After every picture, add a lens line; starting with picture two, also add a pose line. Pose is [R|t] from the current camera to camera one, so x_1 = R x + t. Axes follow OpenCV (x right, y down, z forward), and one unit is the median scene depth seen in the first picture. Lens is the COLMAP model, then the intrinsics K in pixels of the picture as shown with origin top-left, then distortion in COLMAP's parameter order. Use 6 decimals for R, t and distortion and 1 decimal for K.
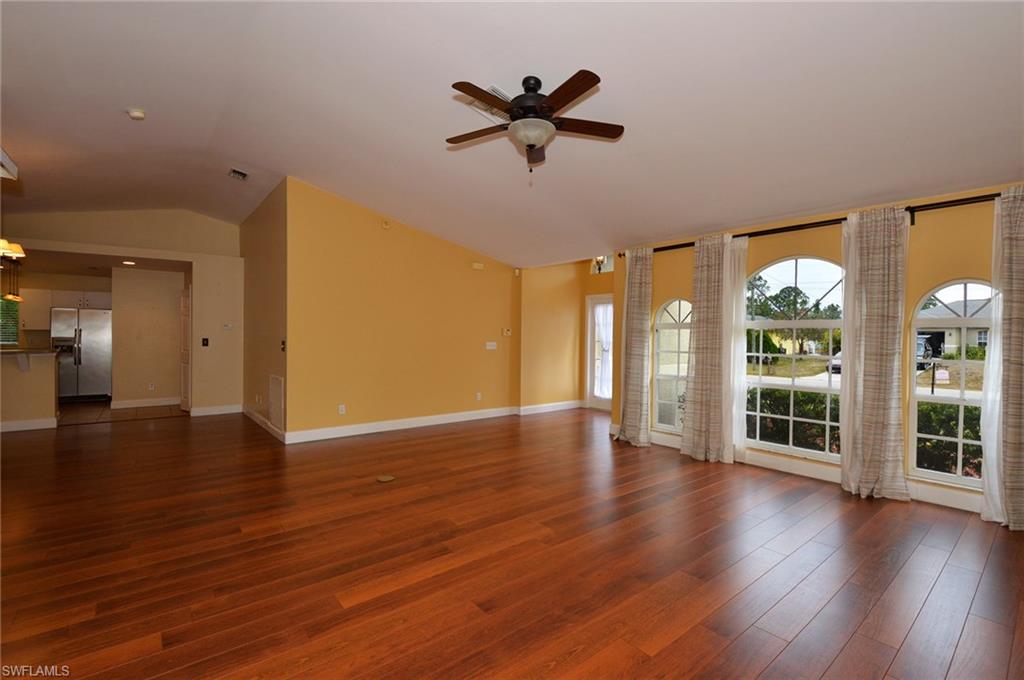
lens RADIAL K [[464.3, 0, 513.6], [0, 464.3, 340.3], [0, 0, 1]] dist [-0.002888, -0.000963]
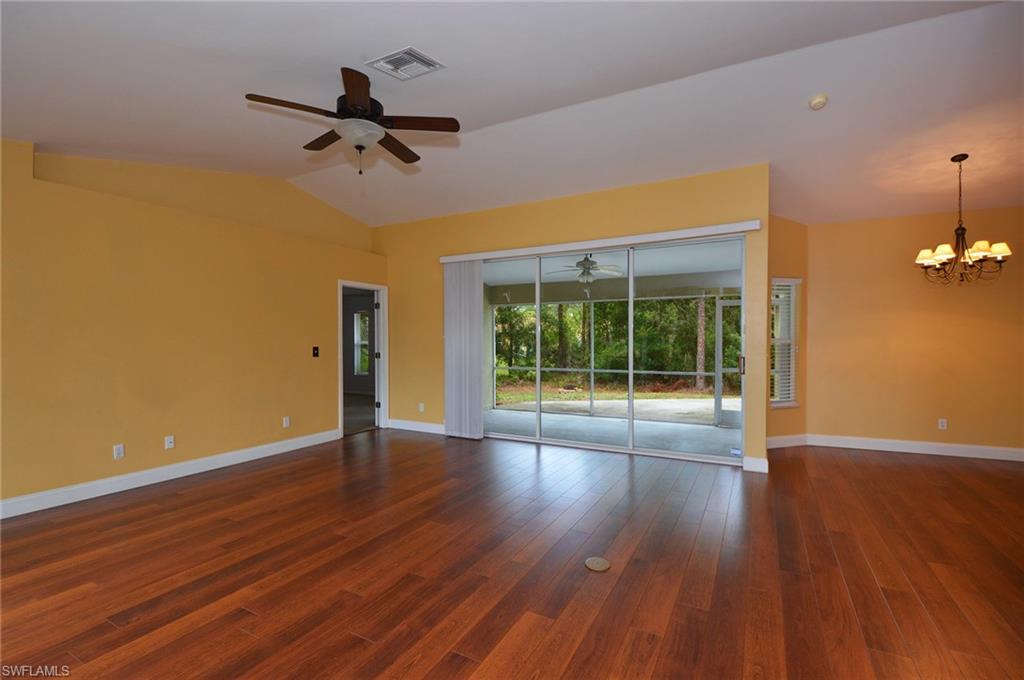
lens RADIAL K [[464.3, 0, 517.8], [0, 464.3, 344.9], [0, 0, 1]] dist [-0.002888, -0.000963]
pose [[-0.922851, -0.005503, -0.385117, 0.088572], [-0.013819, 0.999727, 0.018828, -0.024182], [0.384909, 0.022697, -0.922676, 1.703964]]
